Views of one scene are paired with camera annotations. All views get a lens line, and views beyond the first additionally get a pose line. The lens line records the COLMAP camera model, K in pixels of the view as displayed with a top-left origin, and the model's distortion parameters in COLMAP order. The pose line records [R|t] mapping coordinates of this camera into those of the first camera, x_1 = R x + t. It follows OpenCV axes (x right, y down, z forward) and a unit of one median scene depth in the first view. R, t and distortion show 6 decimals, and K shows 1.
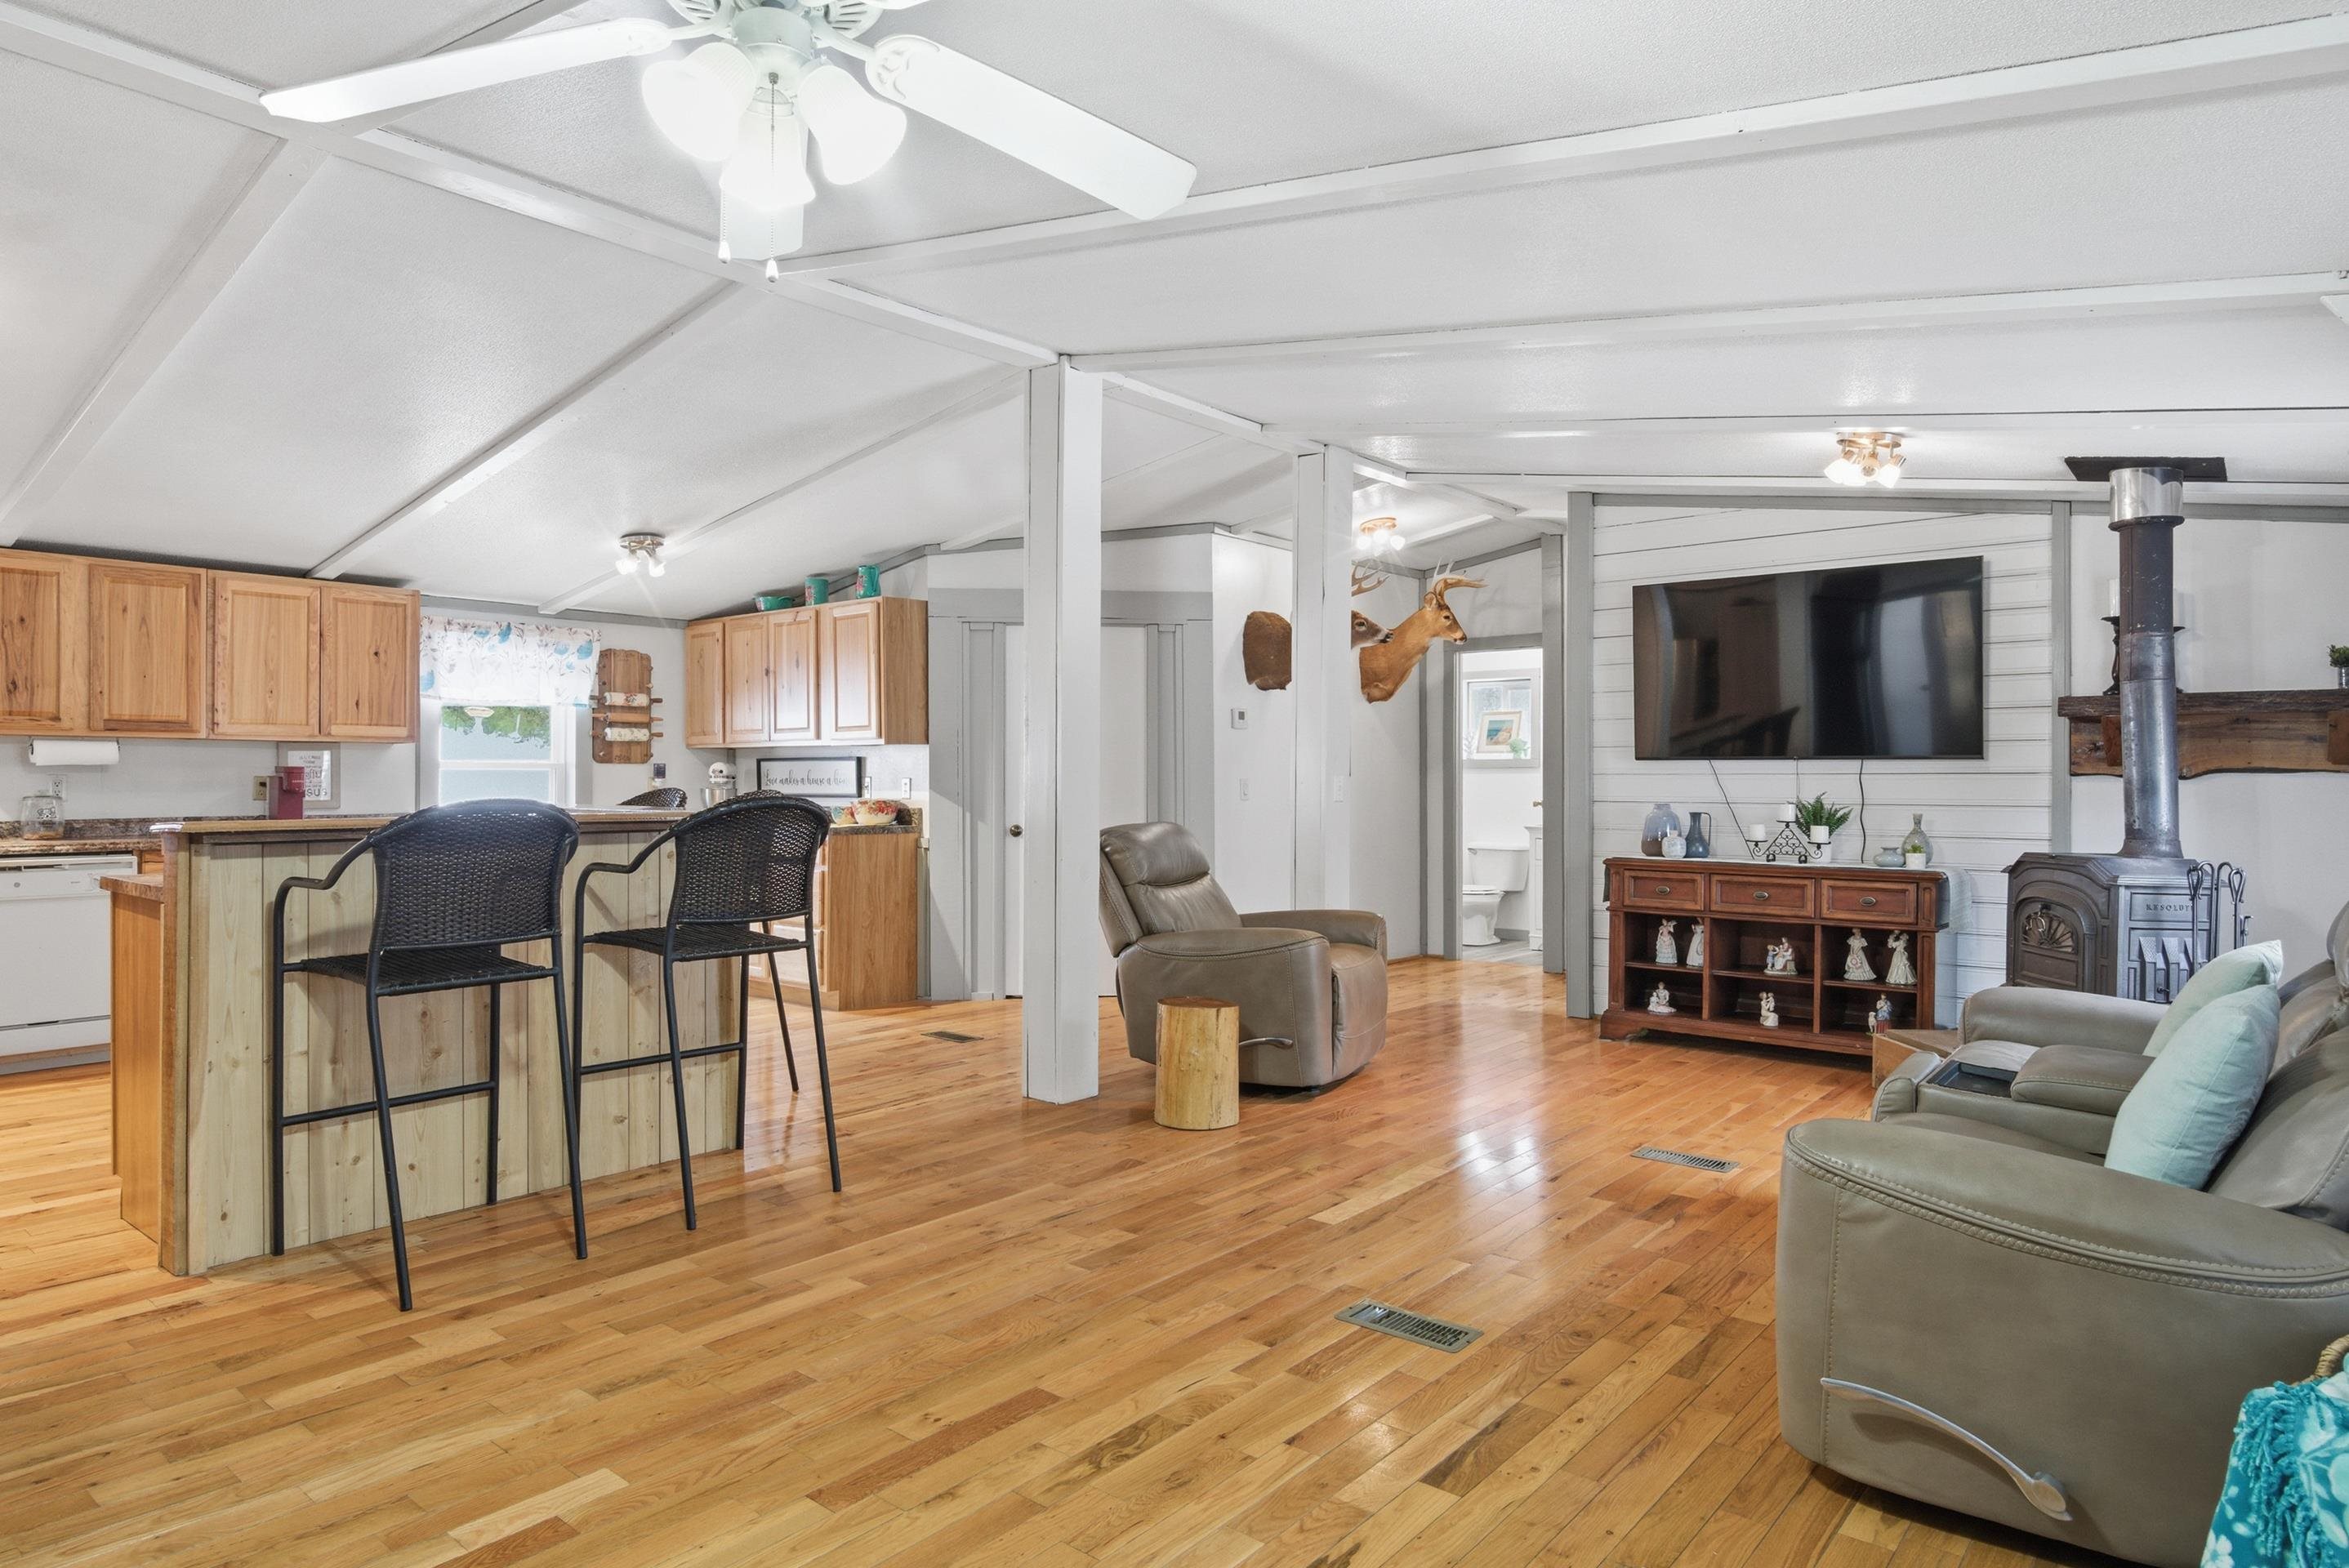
lens RADIAL K [[1374.7, 0, 1144.3], [0, 1374.7, 779.8], [0, 0, 1]] dist [-0.001756, -0.005848]
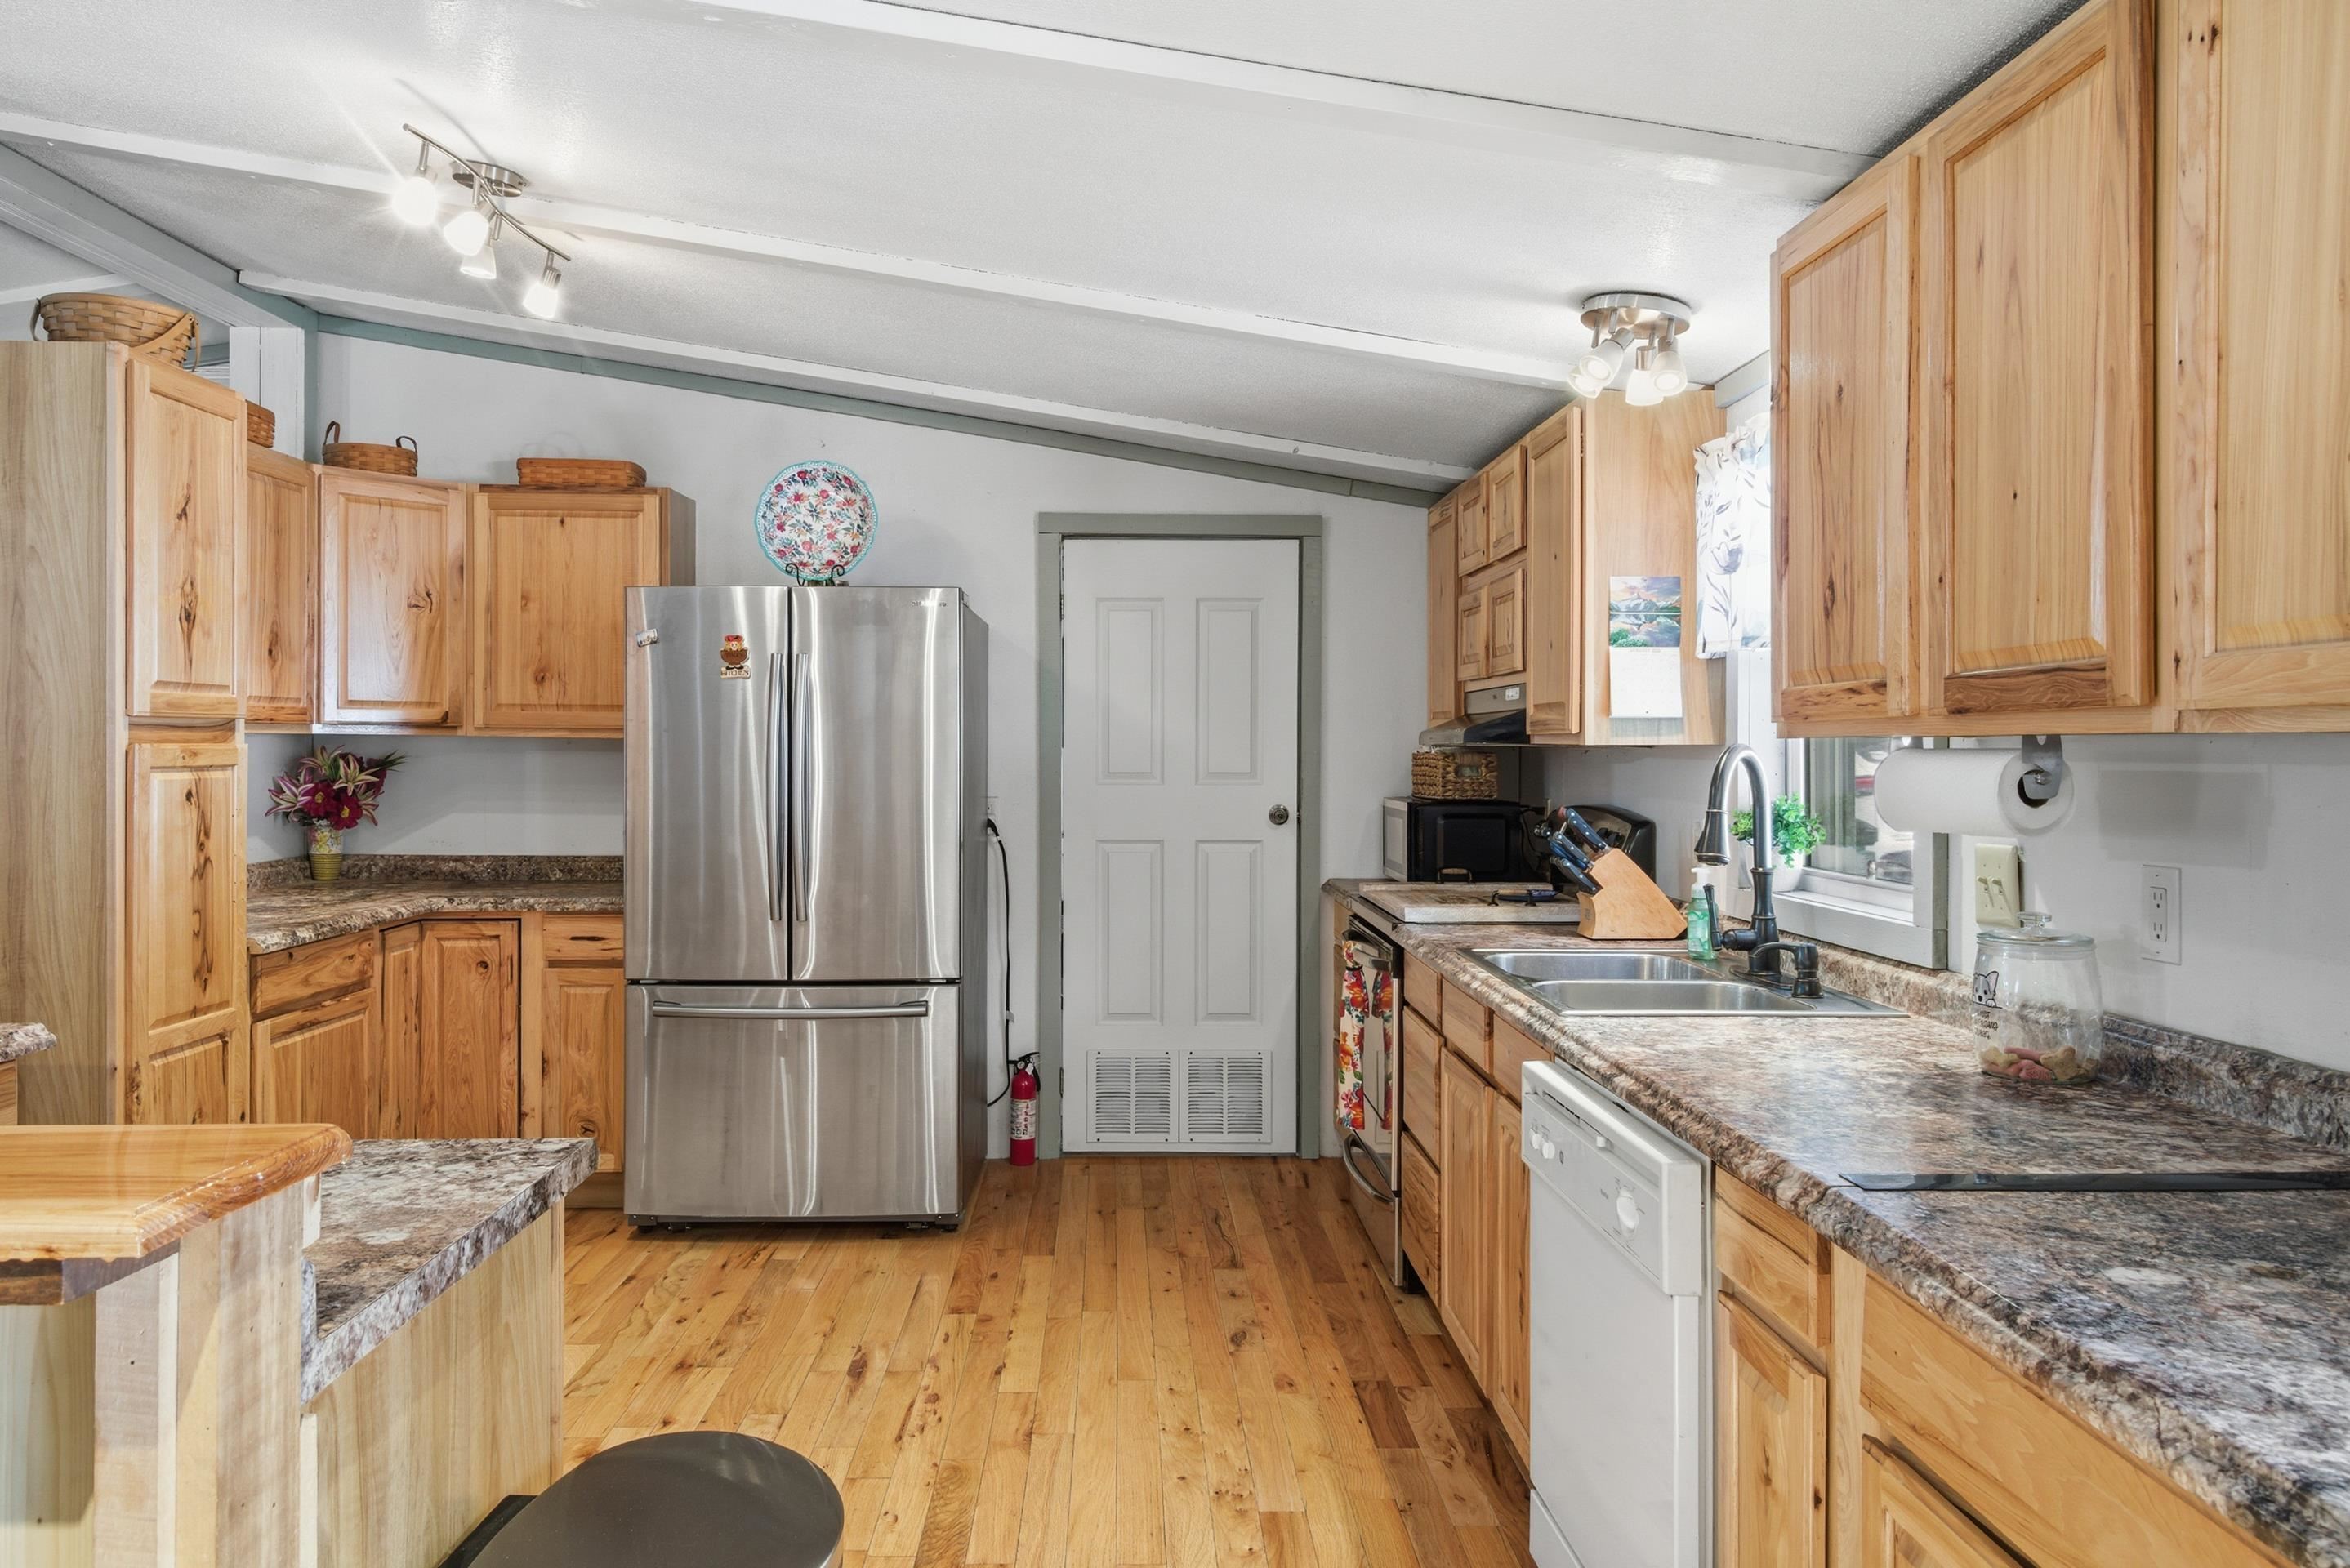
lens RADIAL K [[1584.8, 0, 1145.8], [0, 1584.8, 759.6], [0, 0, 1]] dist [0.022116, -0.018410]
pose [[-0.744559, -0.000844, -0.667556, -0.367651], [-0.005793, 0.999970, 0.005197, -0.024109], [0.667531, 0.007737, -0.744541, 0.990632]]
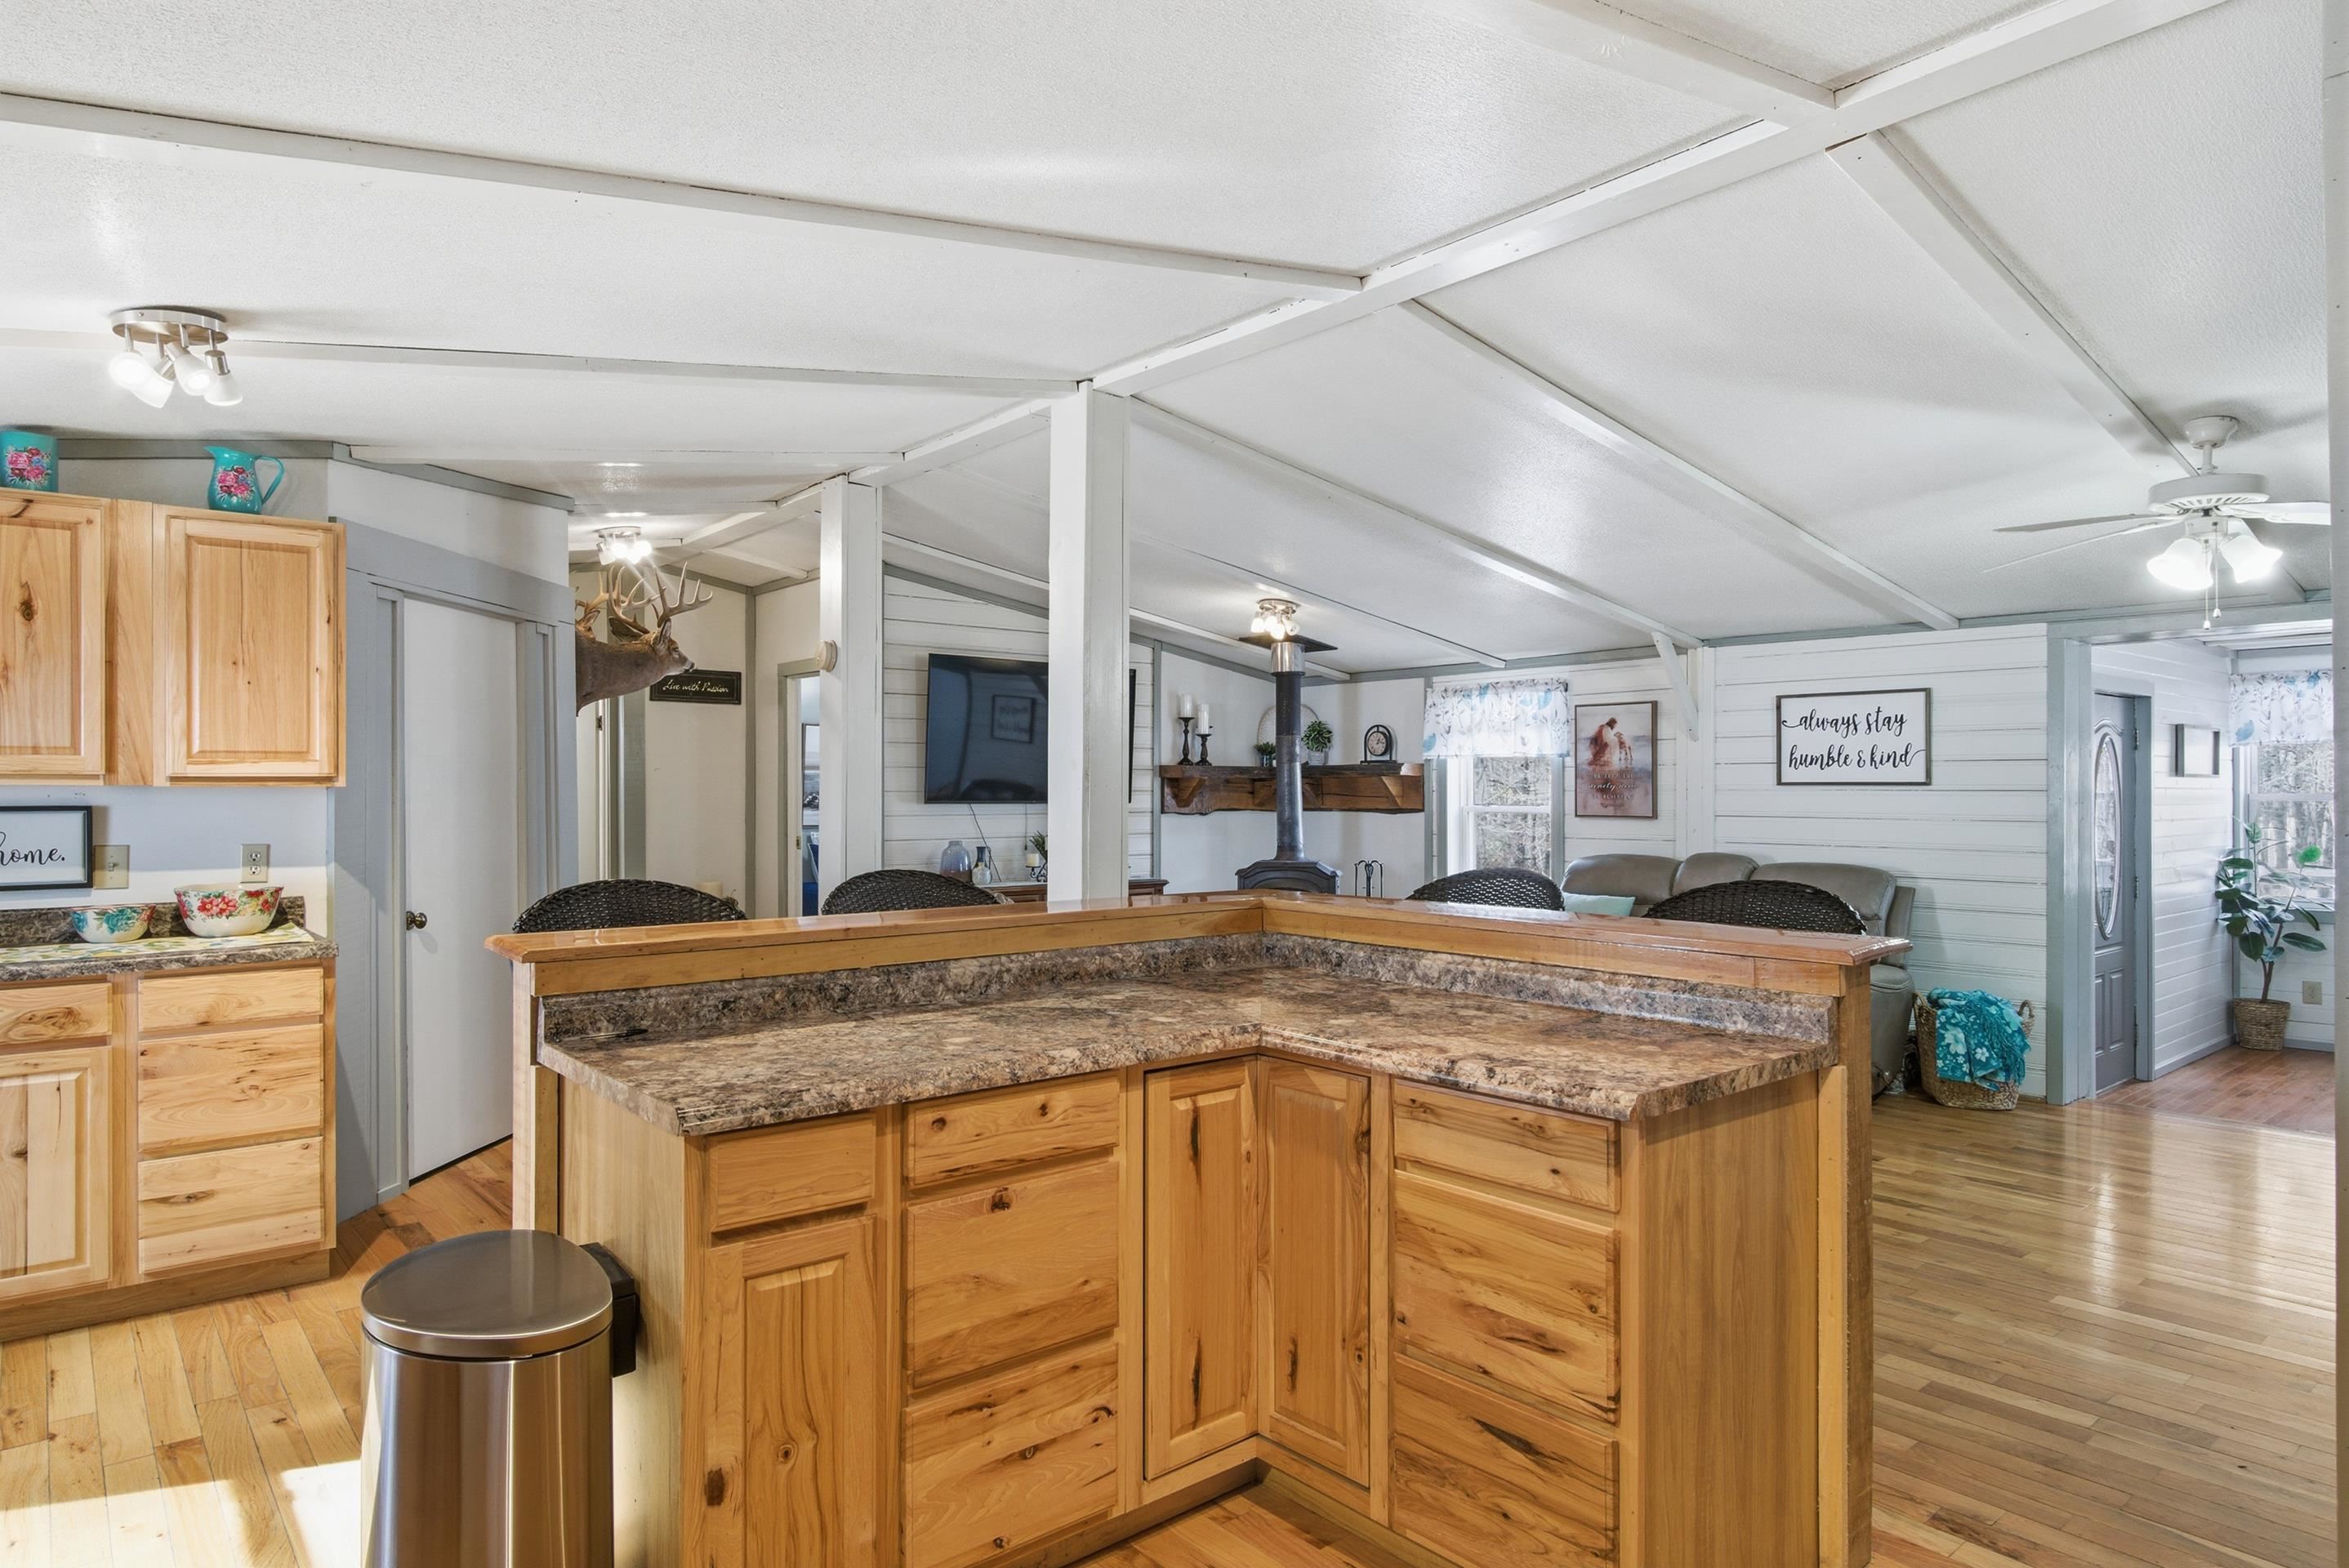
lens RADIAL K [[1365.4, 0, 1161.0], [0, 1365.4, 785.8], [0, 0, 1]] dist [-0.002576, -0.005610]
pose [[0.165338, 0.002860, 0.986233, -0.721291], [0.001431, 0.999994, -0.003140, -0.024851], [-0.986236, 0.001930, 0.165333, 0.606070]]
